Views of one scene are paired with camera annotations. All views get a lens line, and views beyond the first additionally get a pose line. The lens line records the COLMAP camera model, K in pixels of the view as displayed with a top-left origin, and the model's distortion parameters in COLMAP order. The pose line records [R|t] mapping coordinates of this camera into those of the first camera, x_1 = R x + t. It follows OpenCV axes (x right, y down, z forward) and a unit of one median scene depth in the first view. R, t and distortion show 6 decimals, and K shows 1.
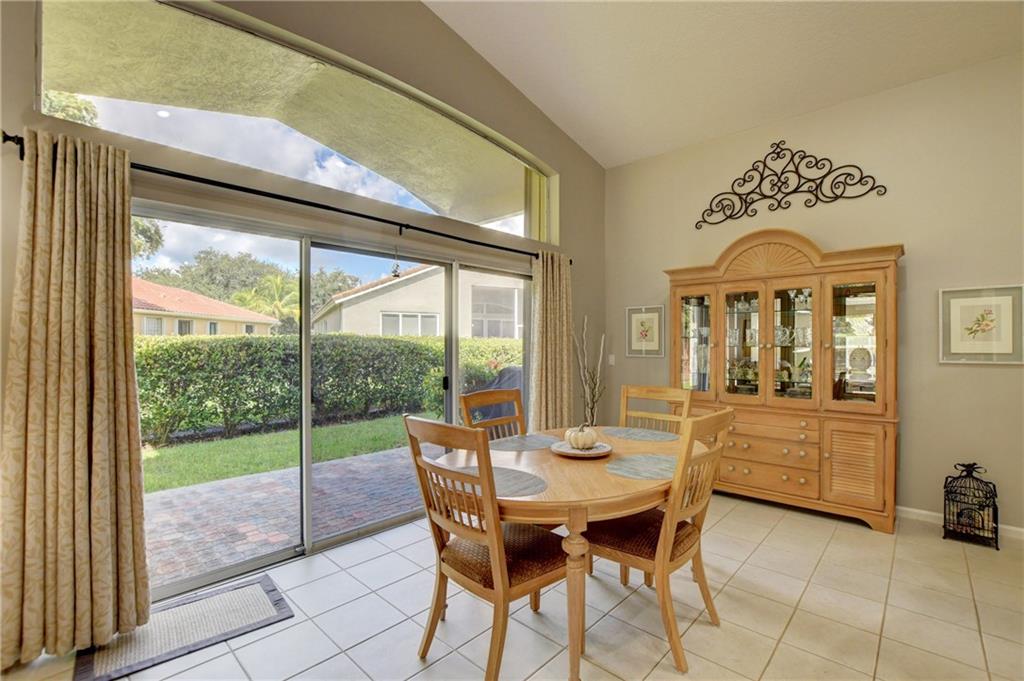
lens RADIAL K [[450.9, 0, 510.7], [0, 450.9, 343.4], [0, 0, 1]] dist [-0.032907, 0.003636]
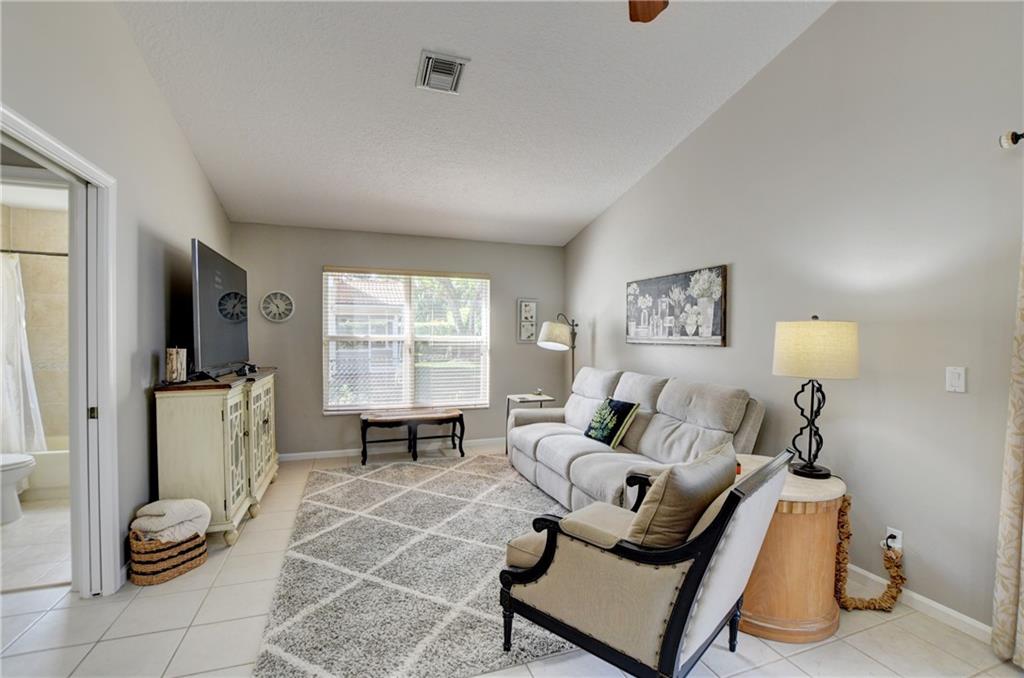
lens RADIAL K [[450.9, 0, 510.7], [0, 450.9, 341.9], [0, 0, 1]] dist [-0.032907, 0.003636]
pose [[-0.451240, 0.004130, -0.892393, 0.125810], [-0.008013, 0.999930, 0.008680, 0.001526], [0.892367, 0.011067, -0.451176, 0.184966]]
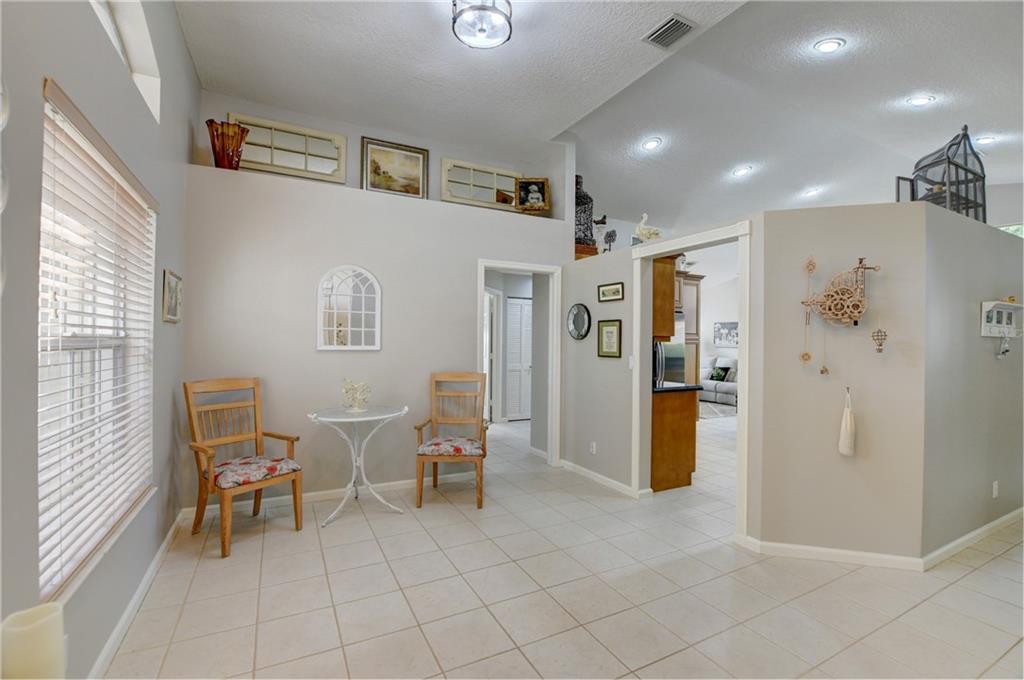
lens RADIAL K [[450.9, 0, 510.7], [0, 450.9, 342.9], [0, 0, 1]] dist [-0.032907, 0.003636]
pose [[-0.329615, -0.006806, -0.944091, 2.126971], [-0.010422, 0.999939, -0.003570, 0.010941], [0.944058, 0.008663, -0.329666, -0.354320]]
